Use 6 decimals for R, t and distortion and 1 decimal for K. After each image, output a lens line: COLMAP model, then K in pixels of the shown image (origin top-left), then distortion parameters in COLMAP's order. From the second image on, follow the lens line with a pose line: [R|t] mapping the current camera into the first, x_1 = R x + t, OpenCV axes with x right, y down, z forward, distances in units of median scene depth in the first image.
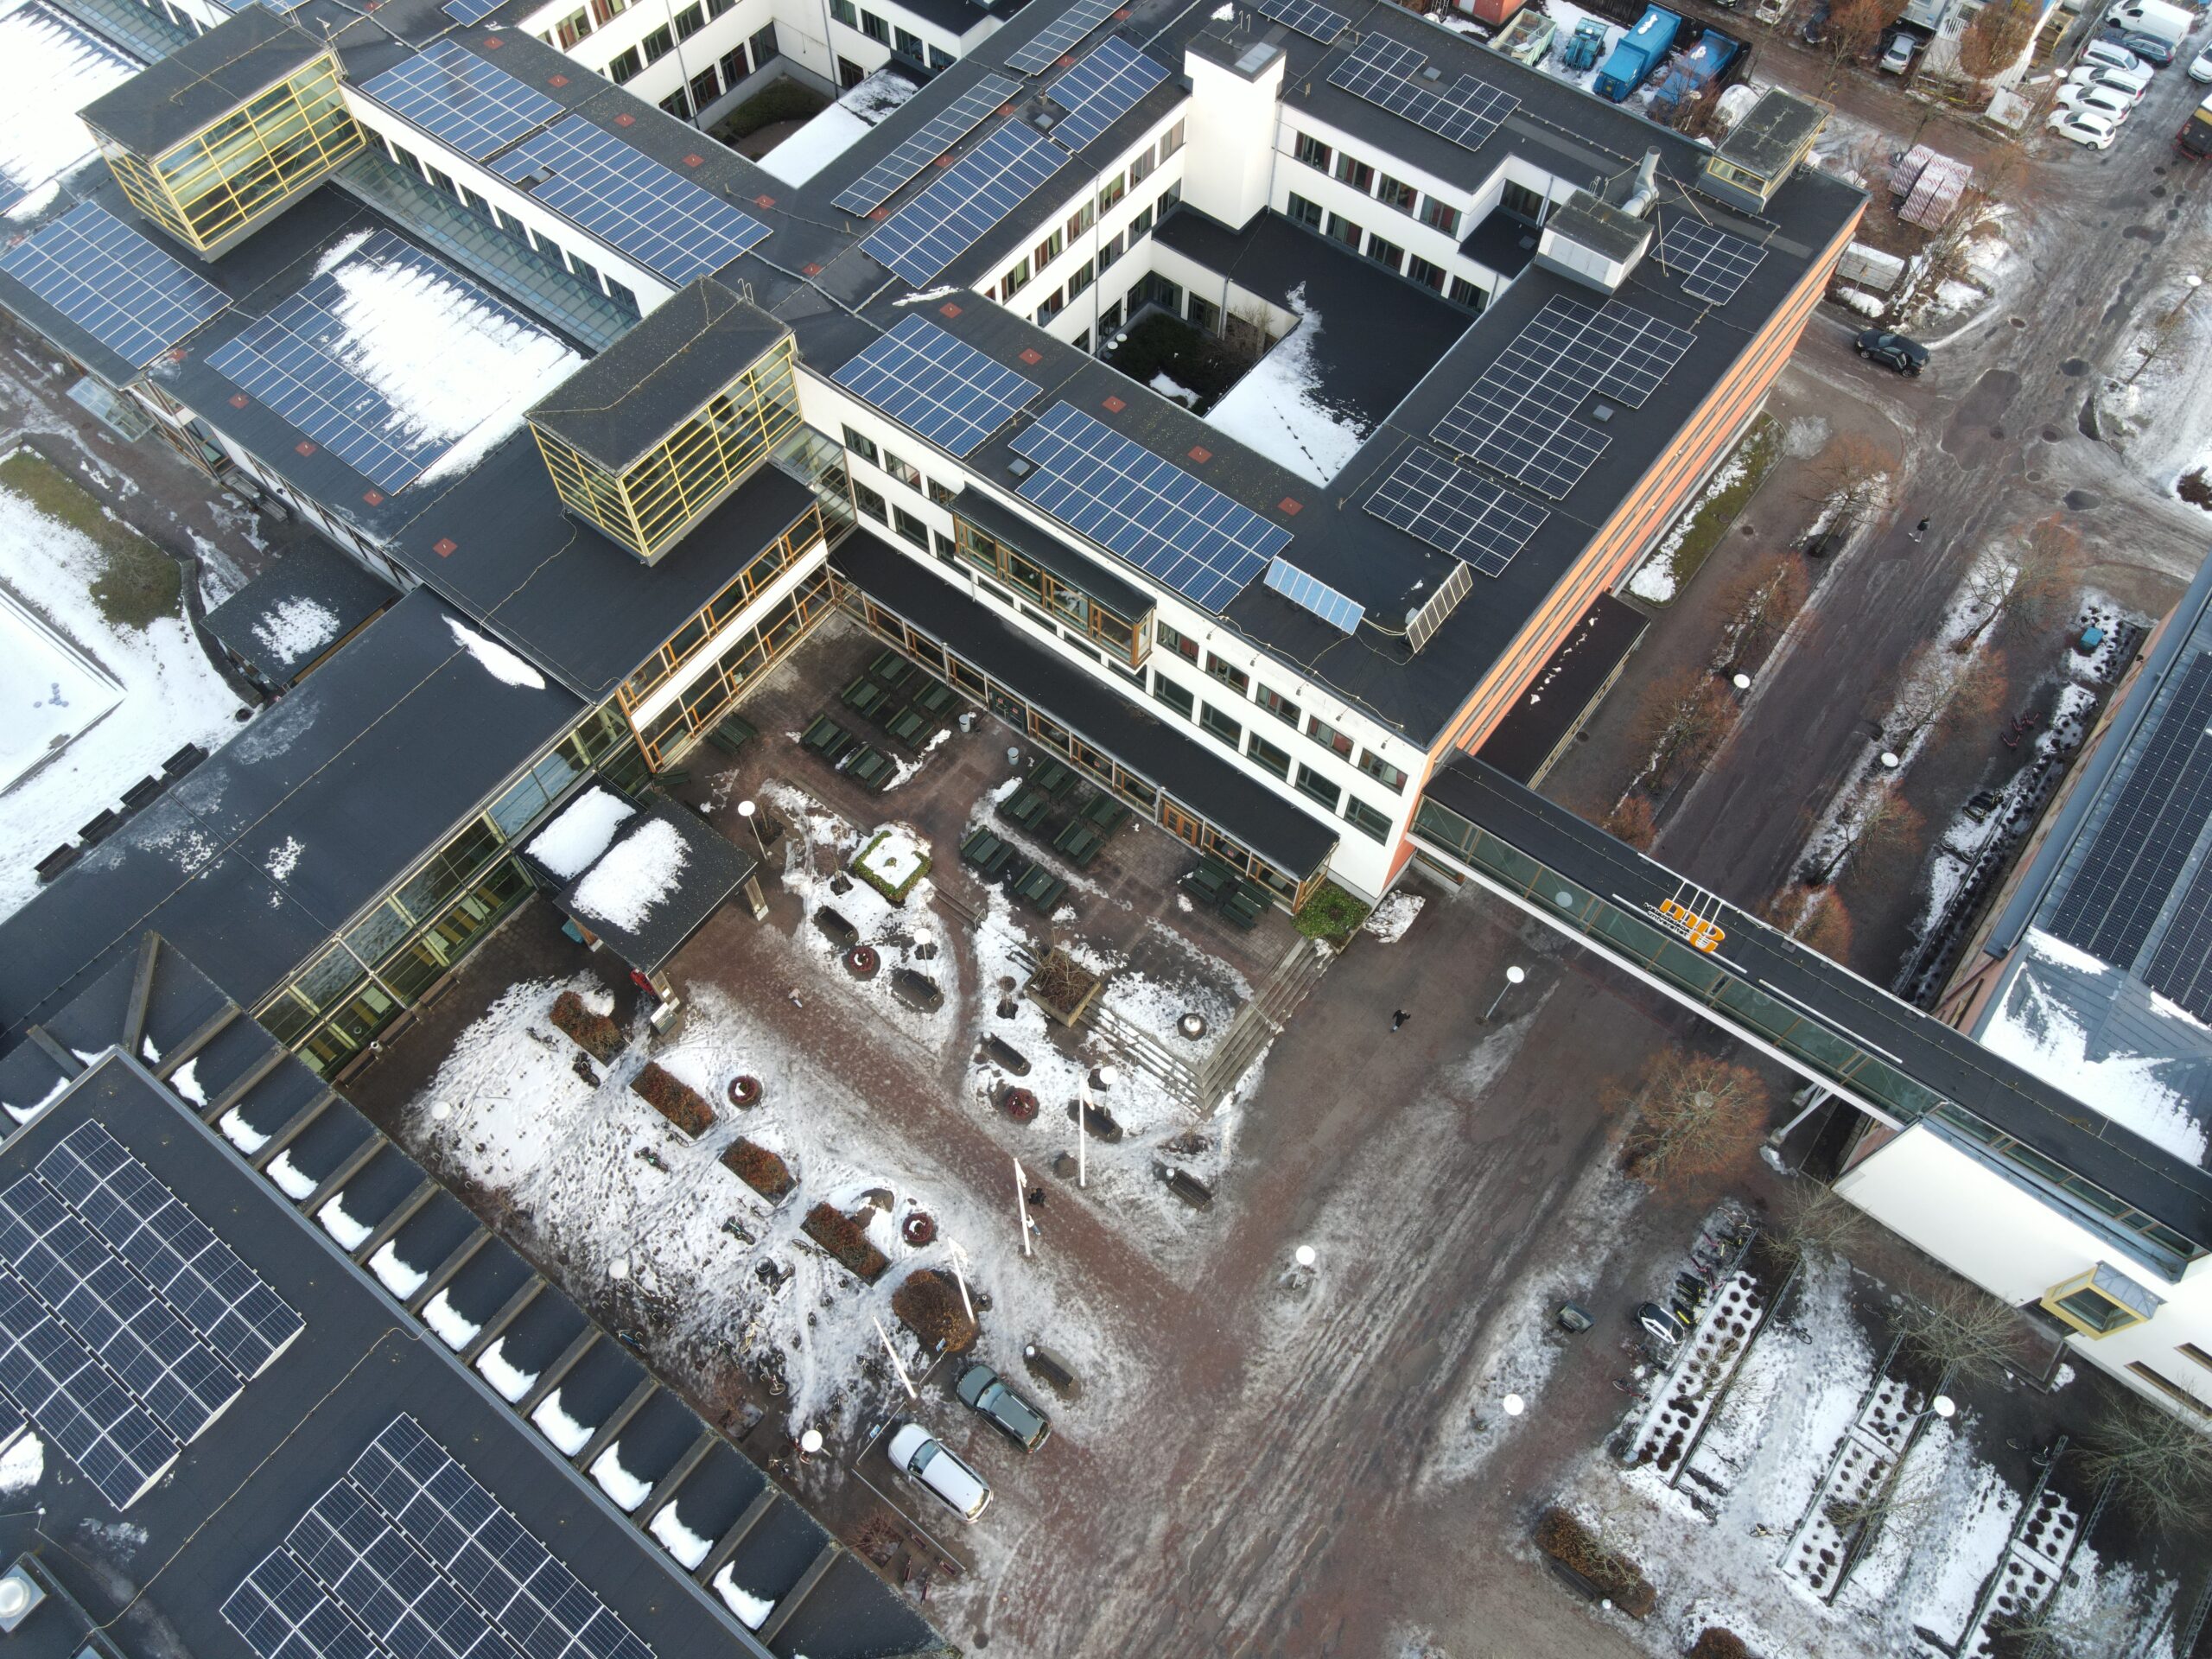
lens RADIAL K [[1572.0, 0, 1106.0], [0, 1572.0, 829.5], [0, 0, 1]] dist [-0.000836, 0.031714]
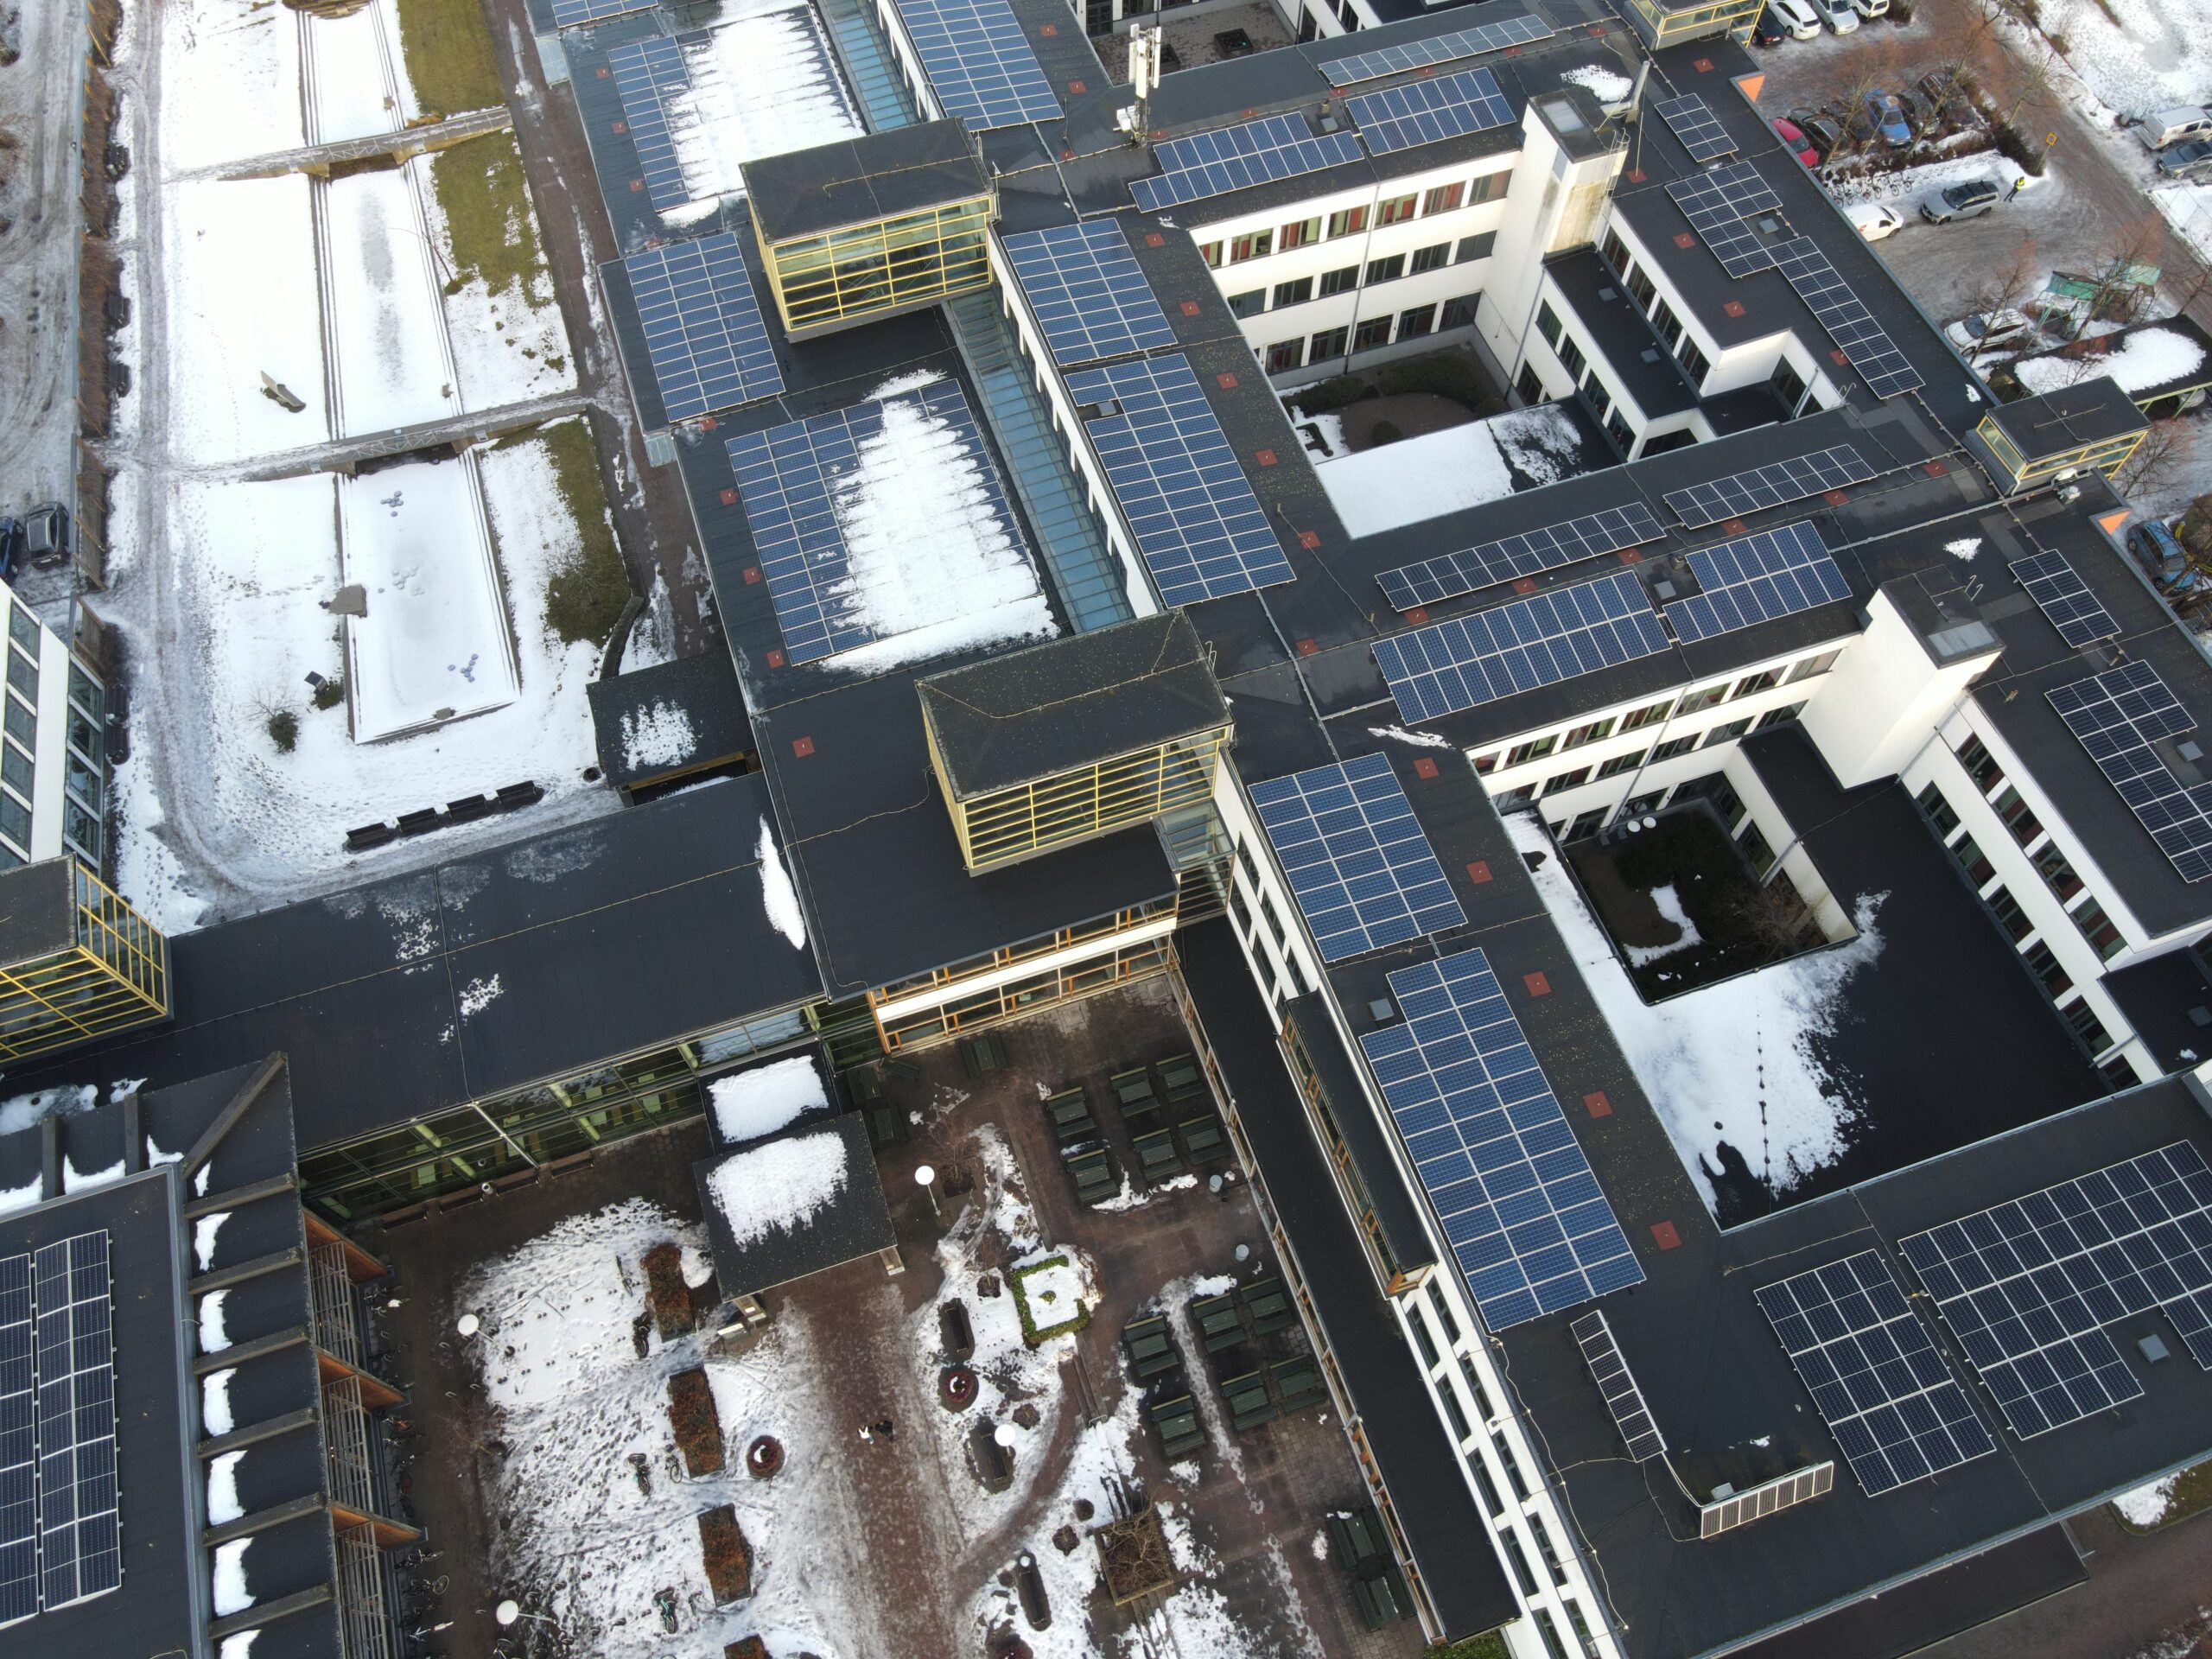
lens RADIAL K [[1603.3, 0, 1107.5], [0, 1603.3, 860.5], [0, 0, 1]] dist [-0.007484, 0.035403]
pose [[0.833427, 0.479891, -0.274050, 0.014987], [-0.482104, 0.873779, 0.063928, -0.250326], [0.270138, 0.078842, 0.959588, 0.145845]]
